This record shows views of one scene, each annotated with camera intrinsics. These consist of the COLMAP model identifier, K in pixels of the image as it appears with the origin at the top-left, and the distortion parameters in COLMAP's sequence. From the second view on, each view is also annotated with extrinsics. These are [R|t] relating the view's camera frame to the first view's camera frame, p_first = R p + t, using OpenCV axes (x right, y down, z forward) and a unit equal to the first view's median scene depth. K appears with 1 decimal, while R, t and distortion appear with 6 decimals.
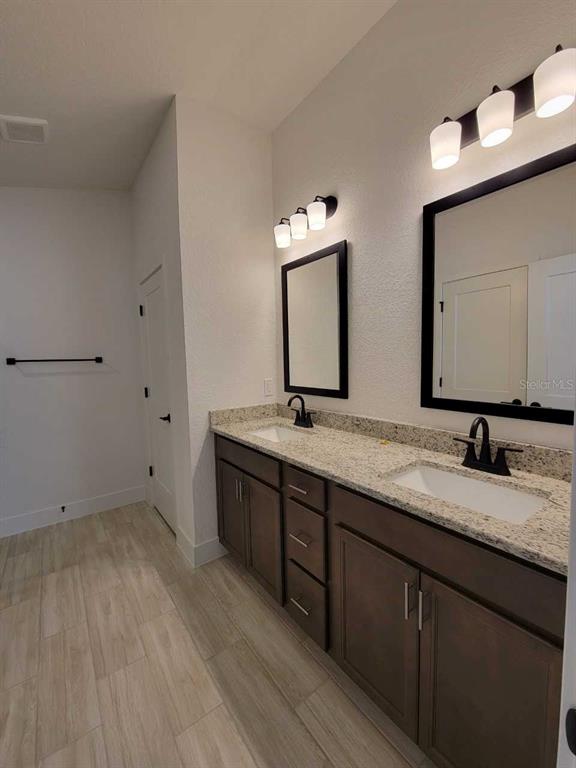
lens RADIAL K [[325.8, 0, 283.8], [0, 325.8, 386.4], [0, 0, 1]] dist [-0.000651, -0.001202]
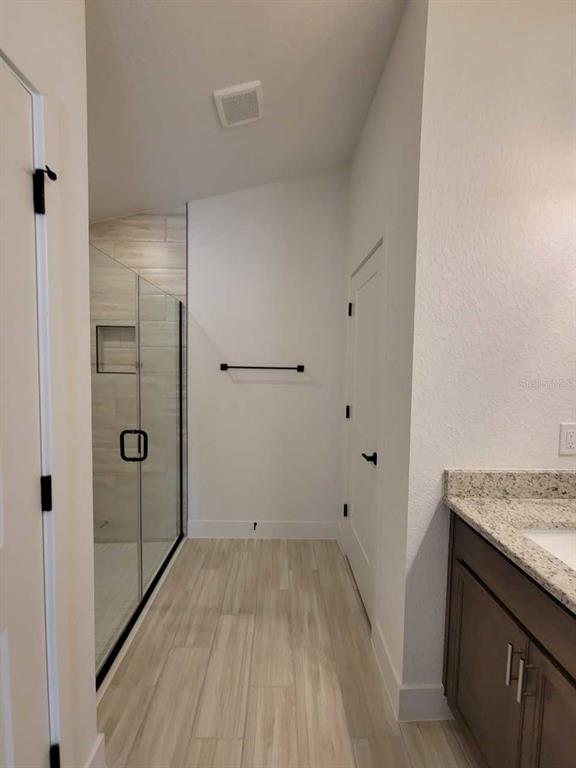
lens RADIAL K [[325.8, 0, 285.5], [0, 325.8, 382.4], [0, 0, 1]] dist [-0.000651, -0.001202]
pose [[0.824945, 0.065794, -0.561371, -0.136797], [-0.078961, 0.996877, 0.000802, -0.053590], [0.559670, 0.043665, 0.827564, 0.325836]]
